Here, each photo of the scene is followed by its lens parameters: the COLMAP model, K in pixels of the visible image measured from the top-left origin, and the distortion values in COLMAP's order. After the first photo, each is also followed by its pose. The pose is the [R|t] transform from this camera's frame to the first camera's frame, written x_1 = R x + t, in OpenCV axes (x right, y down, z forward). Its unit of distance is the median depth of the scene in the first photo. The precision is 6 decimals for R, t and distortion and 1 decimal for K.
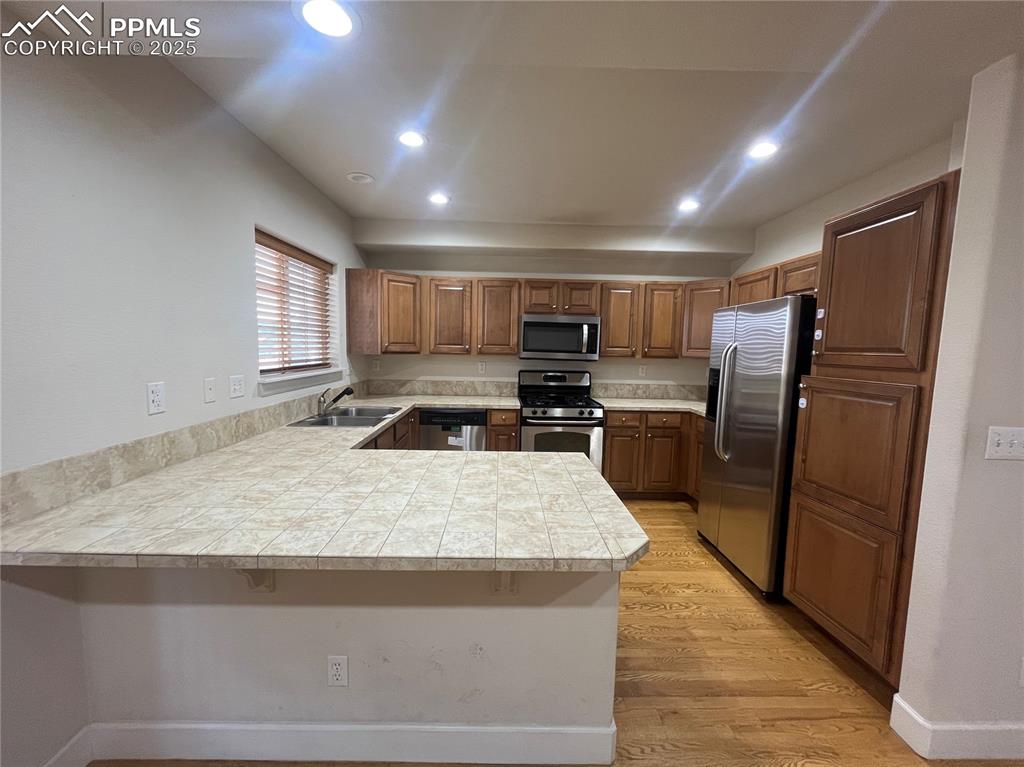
lens RADIAL K [[411.4, 0, 511.8], [0, 411.4, 385.2], [0, 0, 1]] dist [-0.009019, 0.001450]
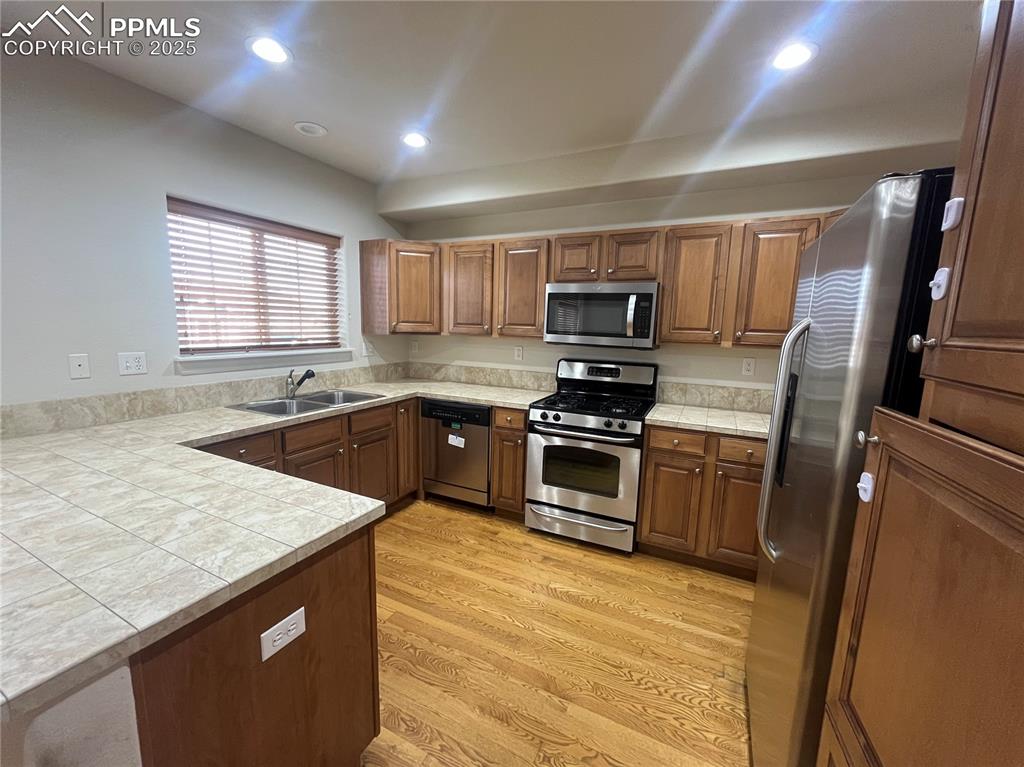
lens RADIAL K [[411.4, 0, 507.7], [0, 411.4, 386.4], [0, 0, 1]] dist [-0.009019, 0.001450]
pose [[0.883322, 0.071906, -0.463220, 0.331073], [-0.051888, 0.997091, 0.055834, -0.025230], [0.465887, -0.025284, 0.884483, 0.313221]]
